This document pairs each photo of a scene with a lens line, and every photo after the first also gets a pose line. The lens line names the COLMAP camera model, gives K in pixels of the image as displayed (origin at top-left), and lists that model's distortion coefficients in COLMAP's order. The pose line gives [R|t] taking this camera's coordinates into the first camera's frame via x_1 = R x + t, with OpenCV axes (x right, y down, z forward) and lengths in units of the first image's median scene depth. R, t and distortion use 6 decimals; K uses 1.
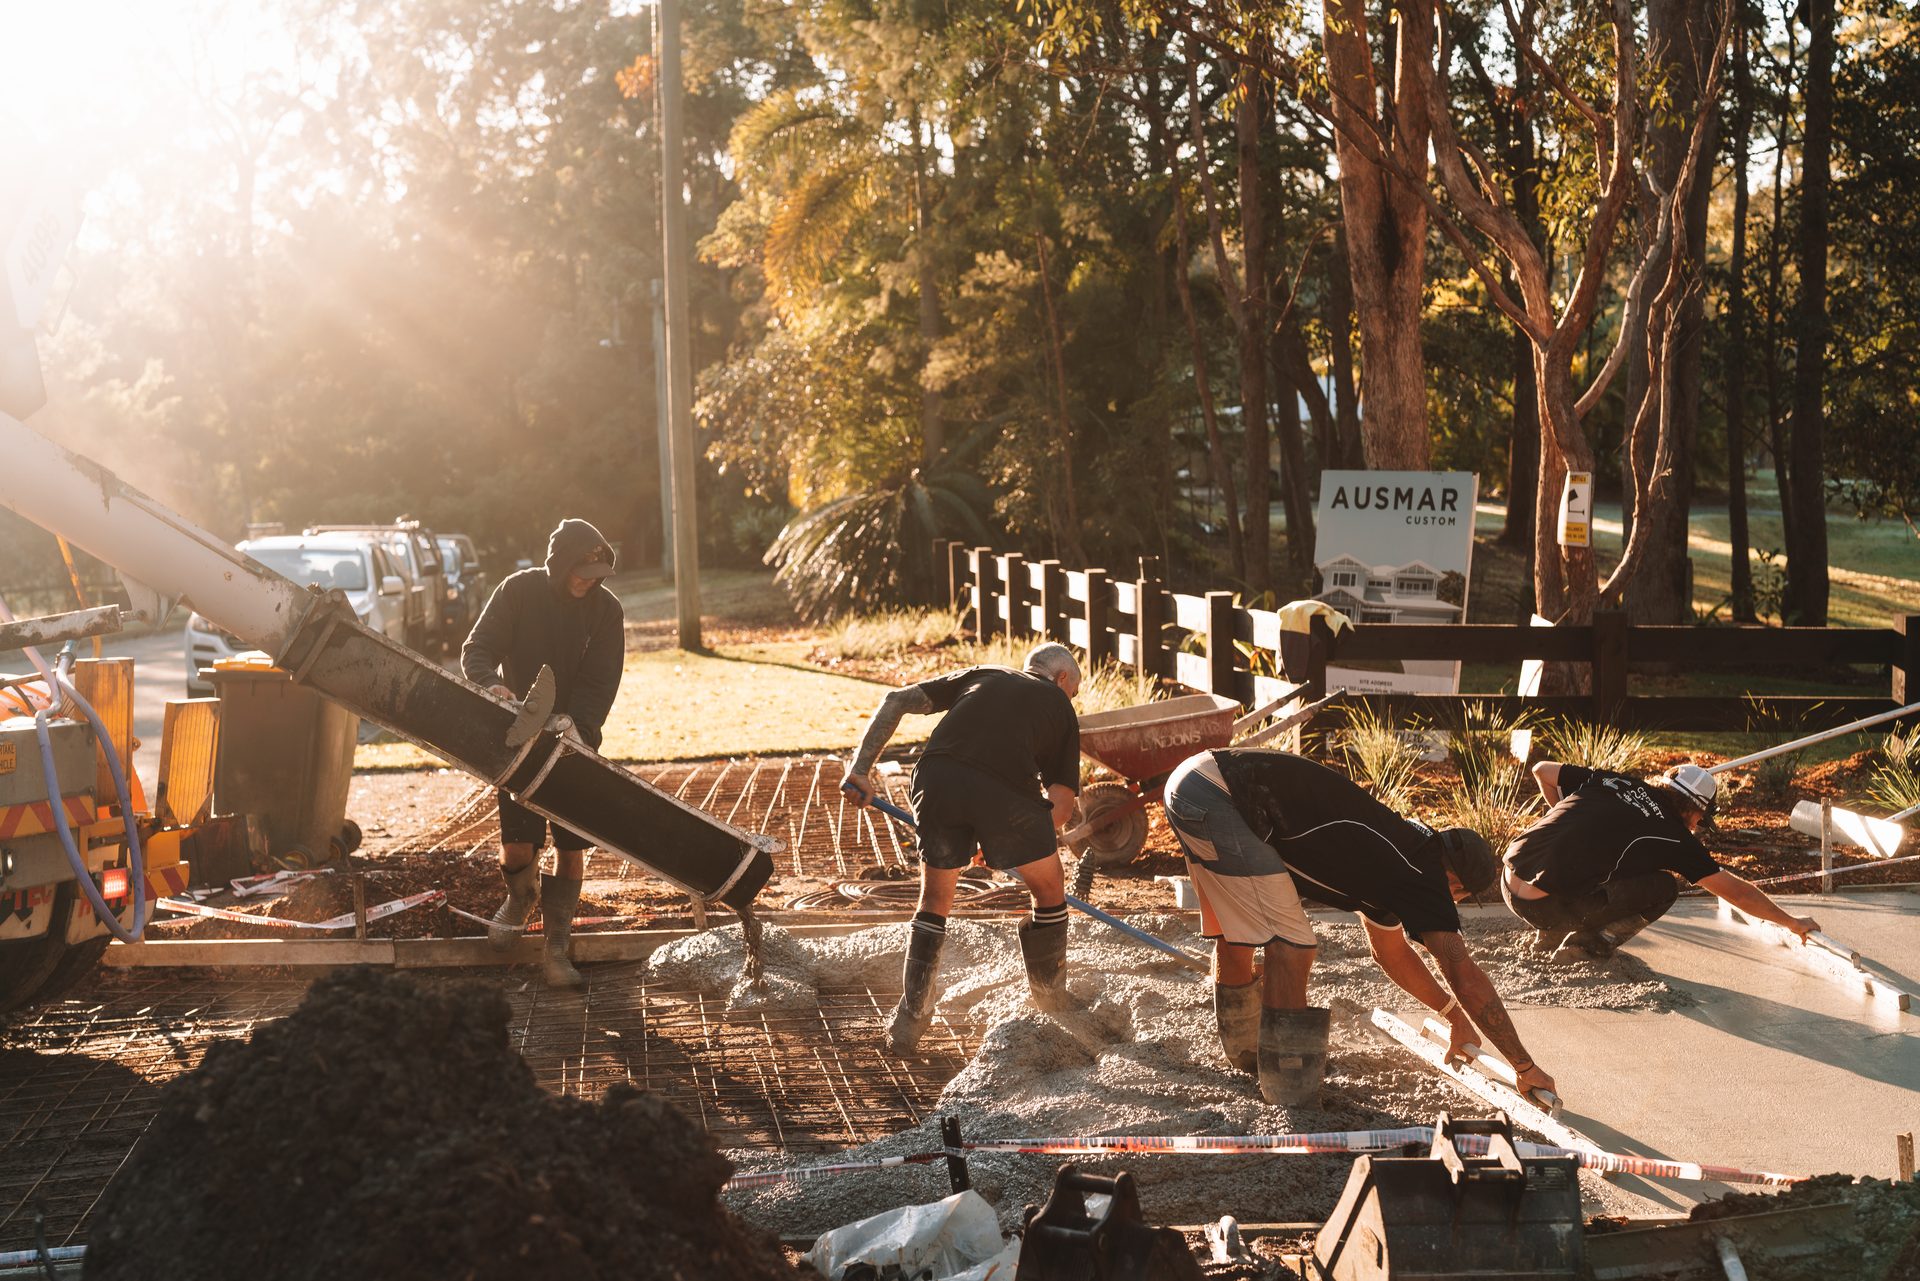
lens RADIAL K [[2608.5, 0, 959.7], [0, 2608.5, 640.3], [0, 0, 1]] dist [0.014440, 0.000000]
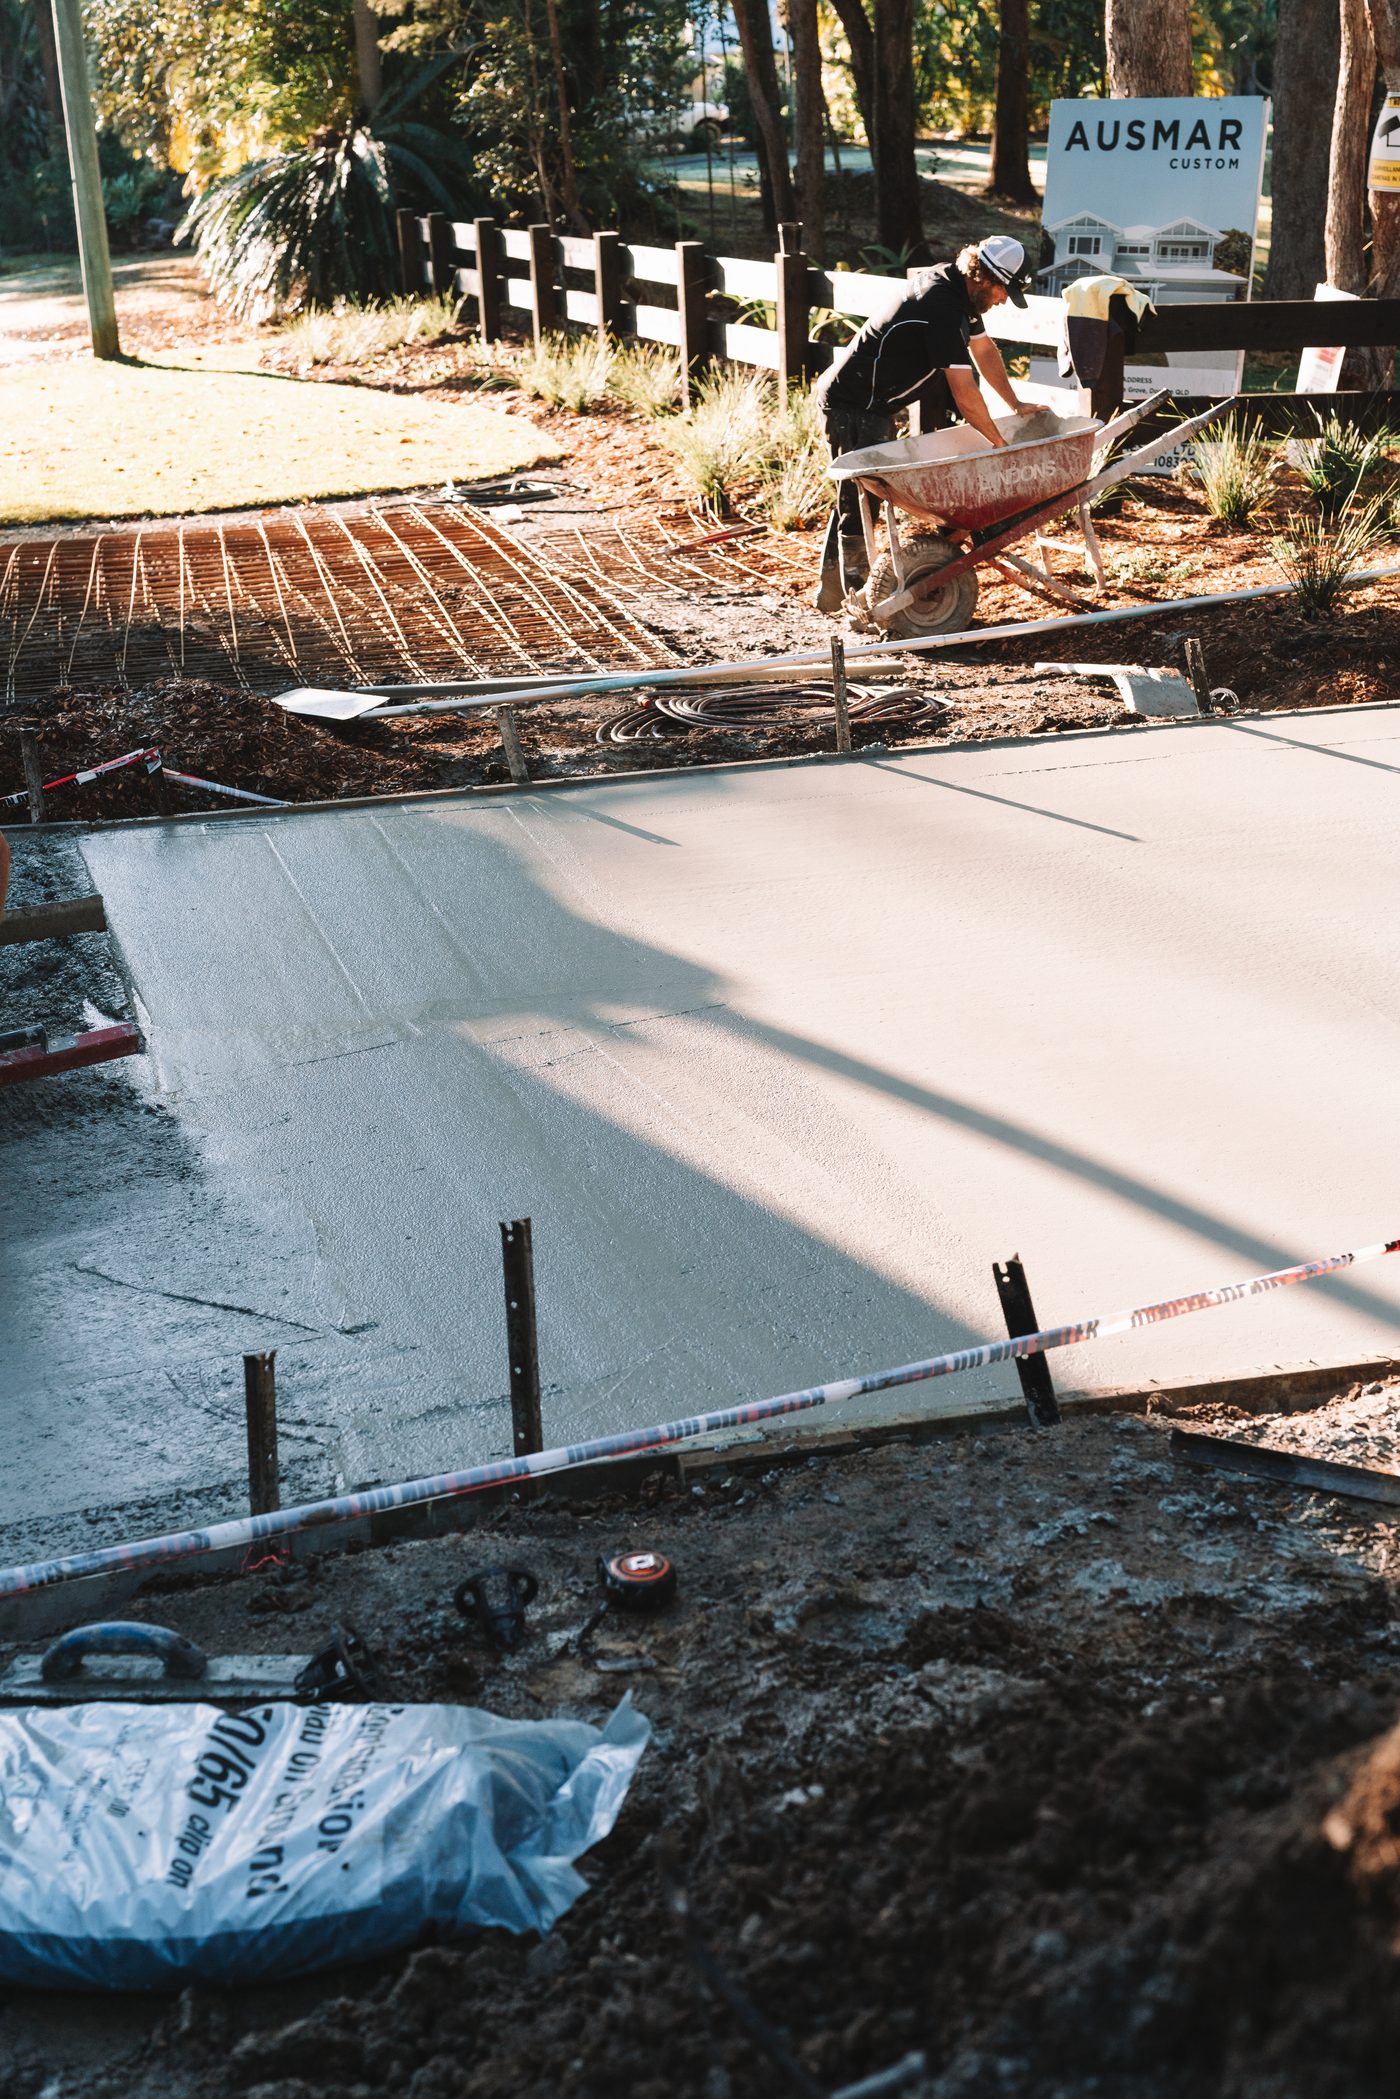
lens RADIAL K [[2851.7, 0, 702.1], [0, 2851.7, 1046.5], [0, 0, 1]] dist [0.014440, 0.000000]
pose [[0.989760, -0.064406, 0.127387, -0.092450], [0.031184, 0.968427, 0.247339, -0.006221], [-0.139295, -0.240834, 0.960519, 0.137971]]
